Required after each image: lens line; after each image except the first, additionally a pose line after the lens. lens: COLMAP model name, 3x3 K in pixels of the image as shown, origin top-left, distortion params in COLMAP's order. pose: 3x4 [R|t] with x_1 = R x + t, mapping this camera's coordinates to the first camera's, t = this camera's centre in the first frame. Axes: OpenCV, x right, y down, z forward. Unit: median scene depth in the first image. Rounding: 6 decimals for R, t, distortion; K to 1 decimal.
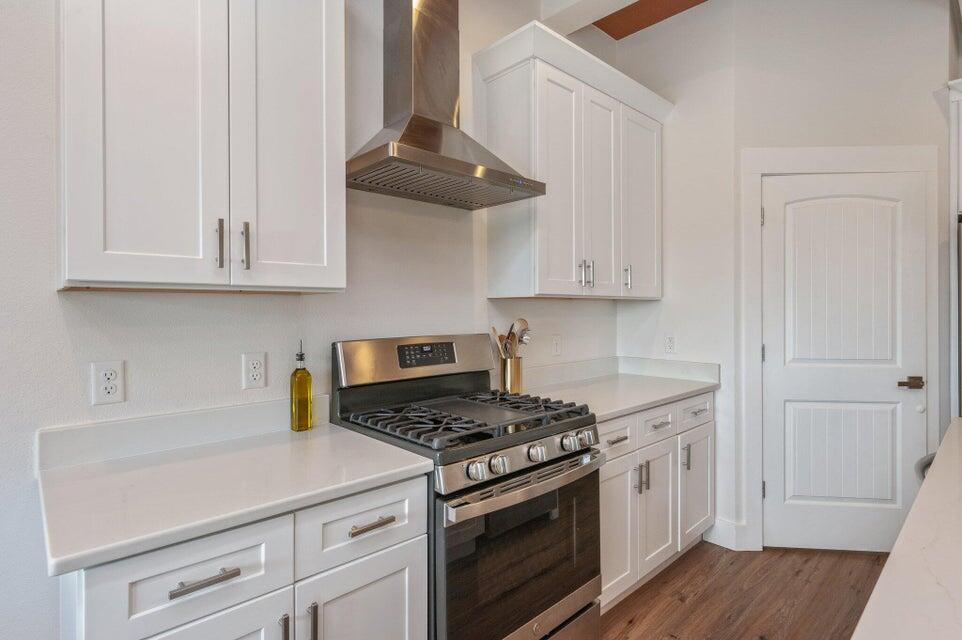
lens RADIAL K [[492.0, 0, 477.3], [0, 492.0, 313.3], [0, 0, 1]] dist [-0.004441, -0.000170]
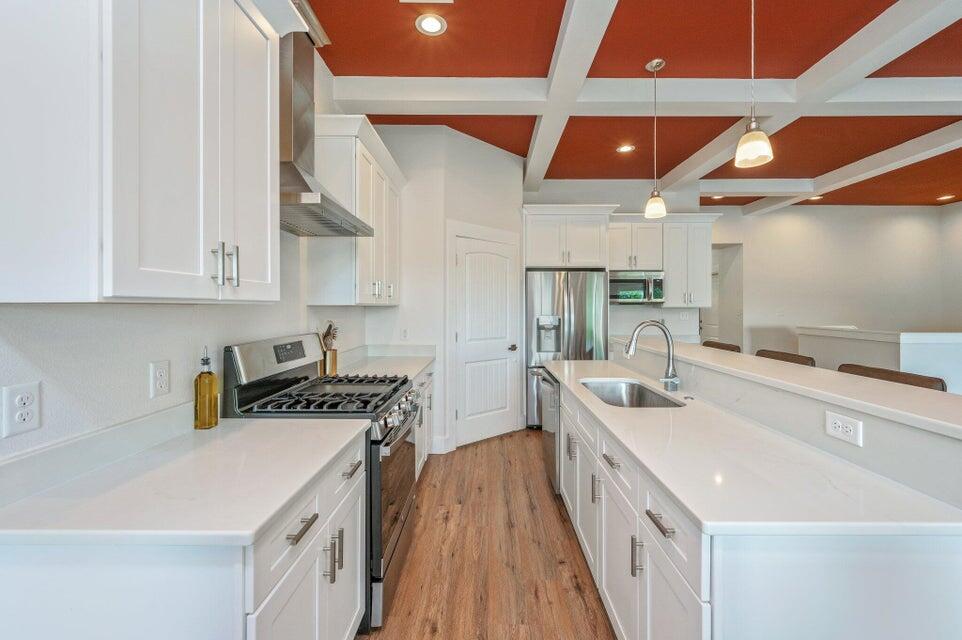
lens RADIAL K [[388.3, 0, 486.3], [0, 388.3, 305.1], [0, 0, 1]] dist [-0.001842, -0.000164]
pose [[0.682924, 0.009605, 0.730427, -0.487303], [-0.001875, 0.999933, -0.011395, -0.023728], [-0.730487, 0.006412, 0.682896, -0.041629]]
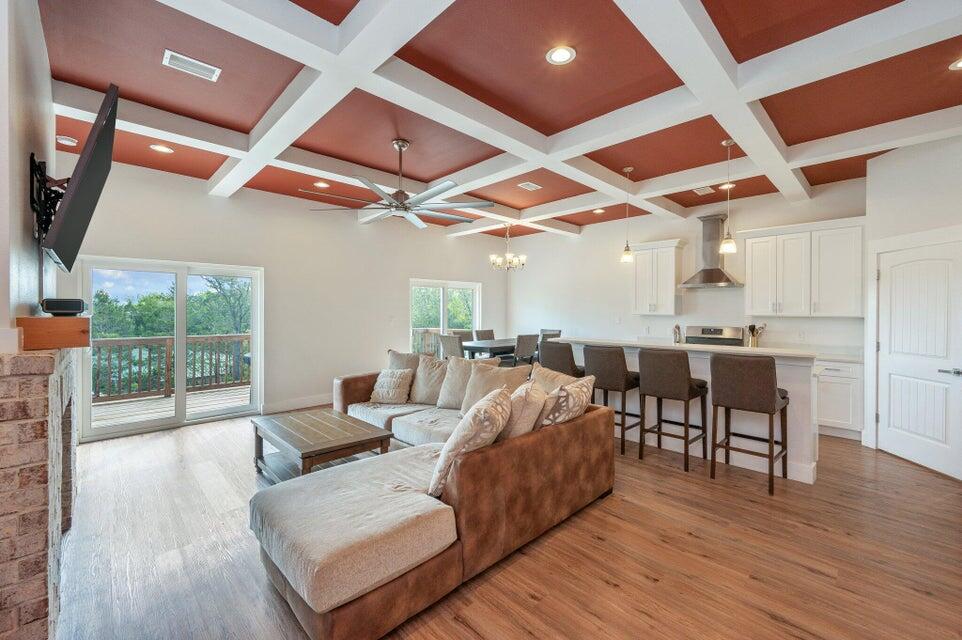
lens RADIAL K [[392.4, 0, 481.9], [0, 392.4, 320.8], [0, 0, 1]] dist [-0.000746, -0.000028]
pose [[0.023226, 0.030271, -0.999272, 2.786487], [-0.009405, 0.999504, 0.030059, -0.069880], [0.999686, 0.008700, 0.023499, -0.780888]]
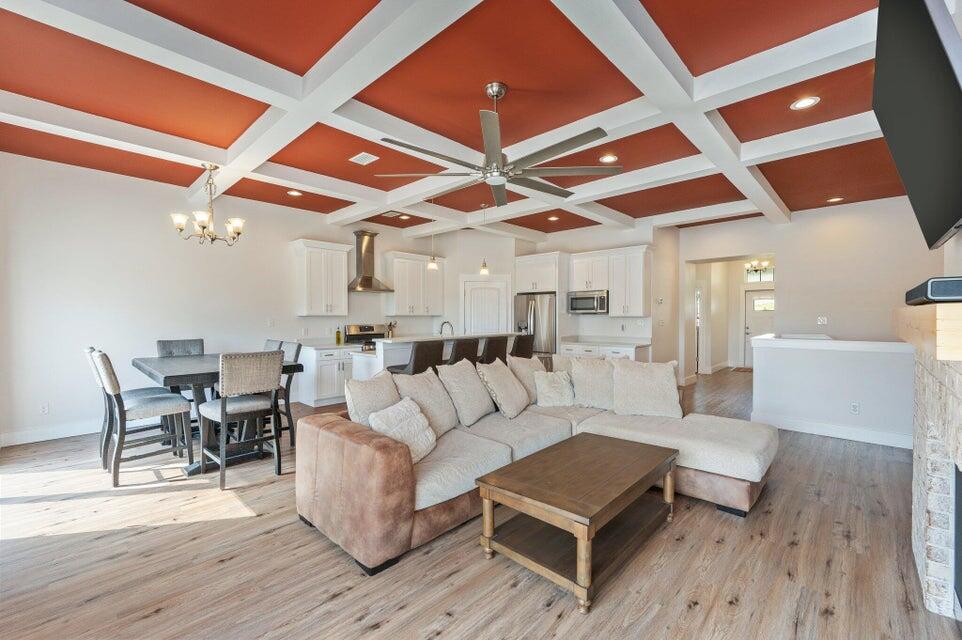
lens RADIAL K [[402.9, 0, 485.3], [0, 402.9, 320.5], [0, 0, 1]] dist [0.001135, -0.000014]
pose [[0.997903, 0.003588, 0.064628, 0.722814], [-0.004100, 0.999961, 0.007800, -0.024051], [-0.064597, -0.008048, 0.997879, -2.661075]]
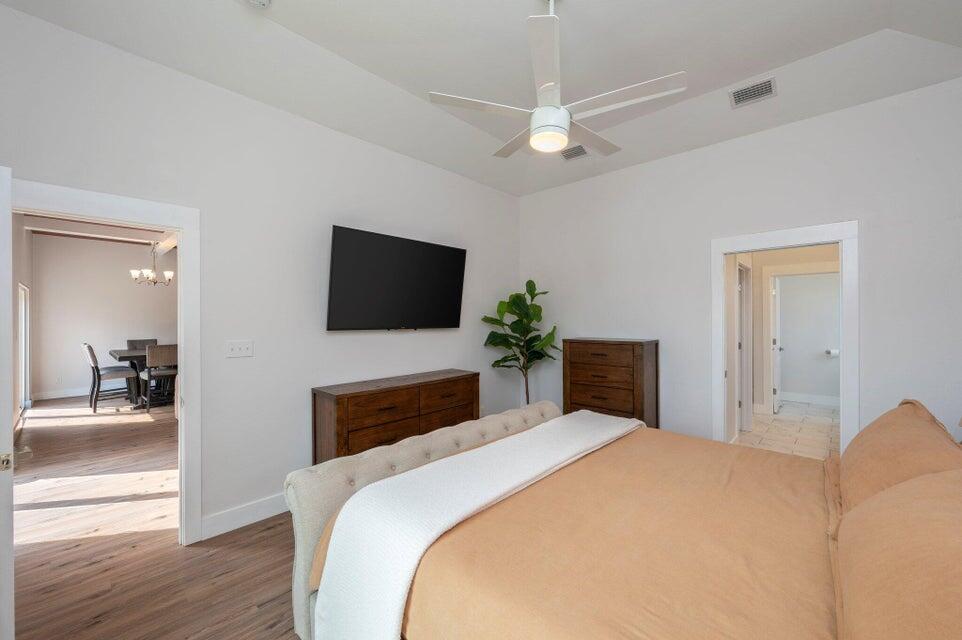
lens RADIAL K [[381.2, 0, 482.9], [0, 381.2, 321.3], [0, 0, 1]] dist [0.000337, -0.000004]
pose [[0.997567, 0.004803, 0.069547, 2.257313], [-0.004496, 0.999979, -0.004577, -0.067784], [-0.069567, 0.004253, 0.997568, -4.239386]]
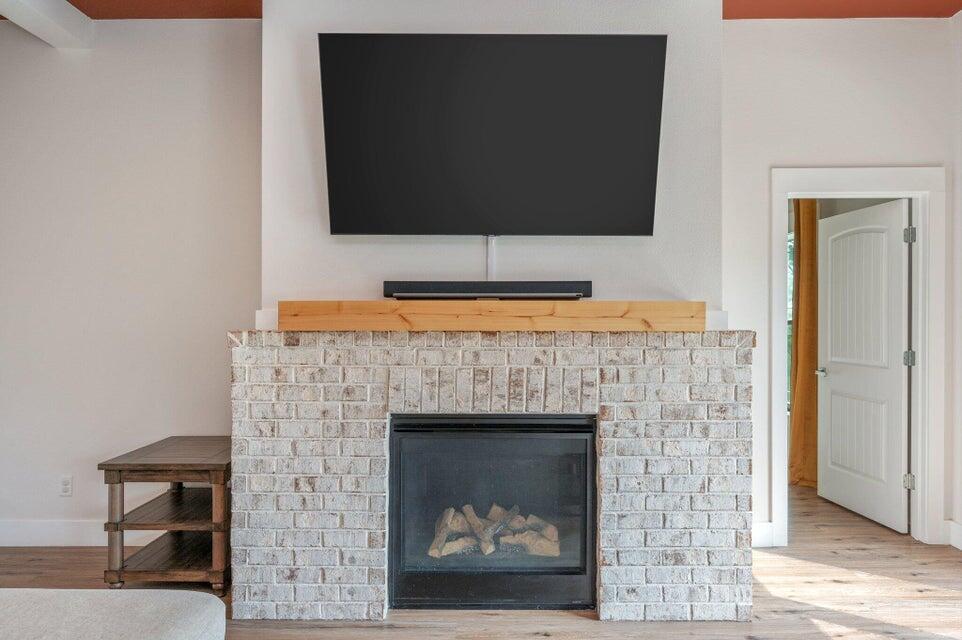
lens RADIAL K [[627.8, 0, 485.4], [0, 627.8, 315.0], [0, 0, 1]] dist [0.000263, -0.001235]
pose [[-0.729448, 0.009631, 0.683969, 0.696546], [0.011235, 0.999935, -0.002098, -0.009487], [-0.683944, 0.006154, -0.729508, -0.924849]]
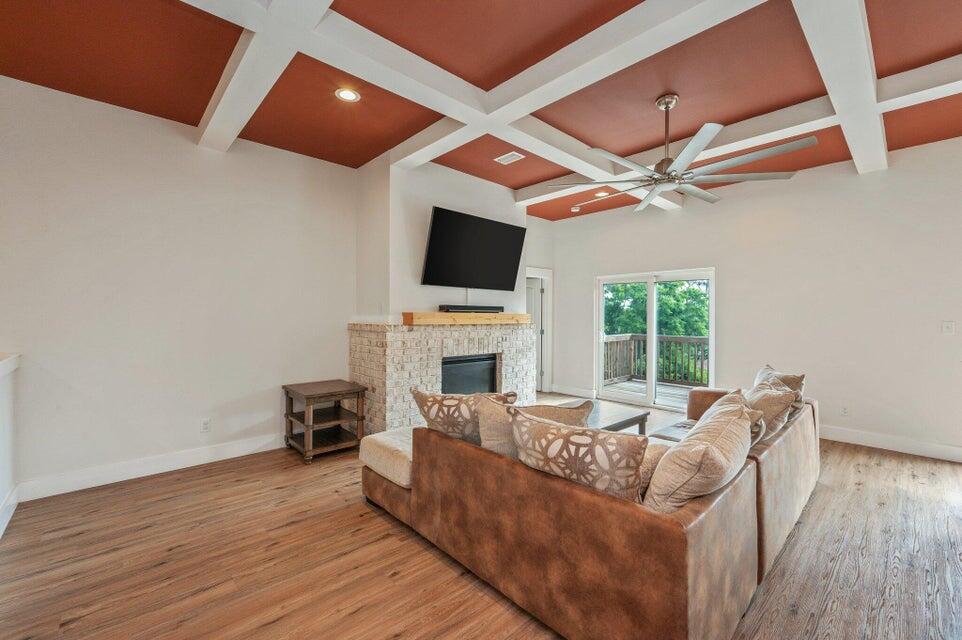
lens RADIAL K [[402.9, 0, 485.3], [0, 402.9, 320.5], [0, 0, 1]] dist [0.001135, -0.000014]
pose [[-0.999970, 0.005925, 0.004931, 1.559745], [0.006008, 0.999838, 0.016993, -0.039018], [-0.004830, 0.017022, -0.999843, 0.454770]]
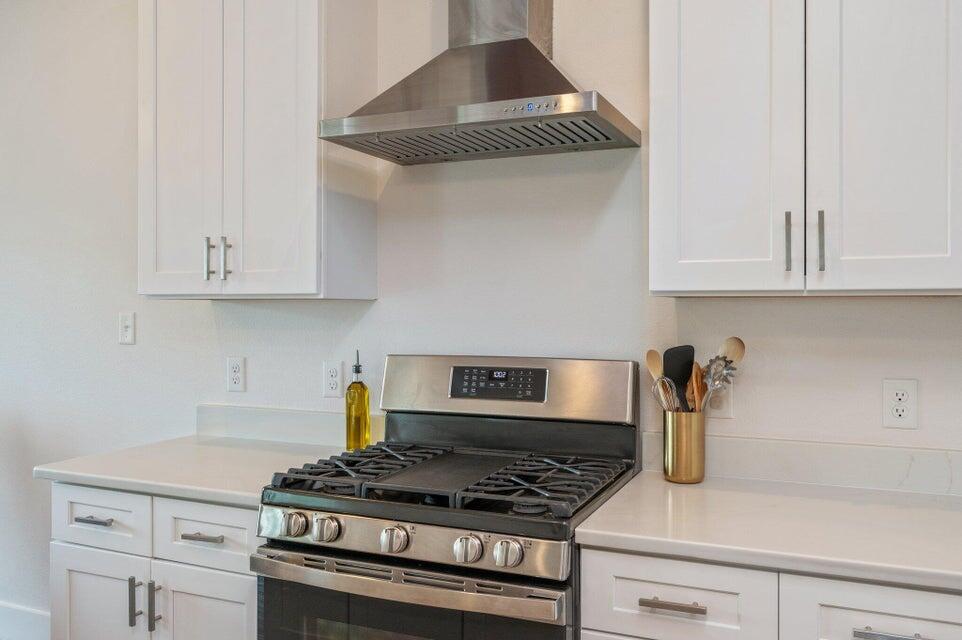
lens RADIAL K [[804.8, 0, 481.0], [0, 804.8, 320.0], [0, 0, 1]] dist [0.001940, 0.001777]
pose [[0.395302, 0.023236, -0.918257, 0.924495], [-0.007746, 0.999729, 0.021962, -0.029281], [0.918518, -0.001569, 0.395375, 0.540500]]
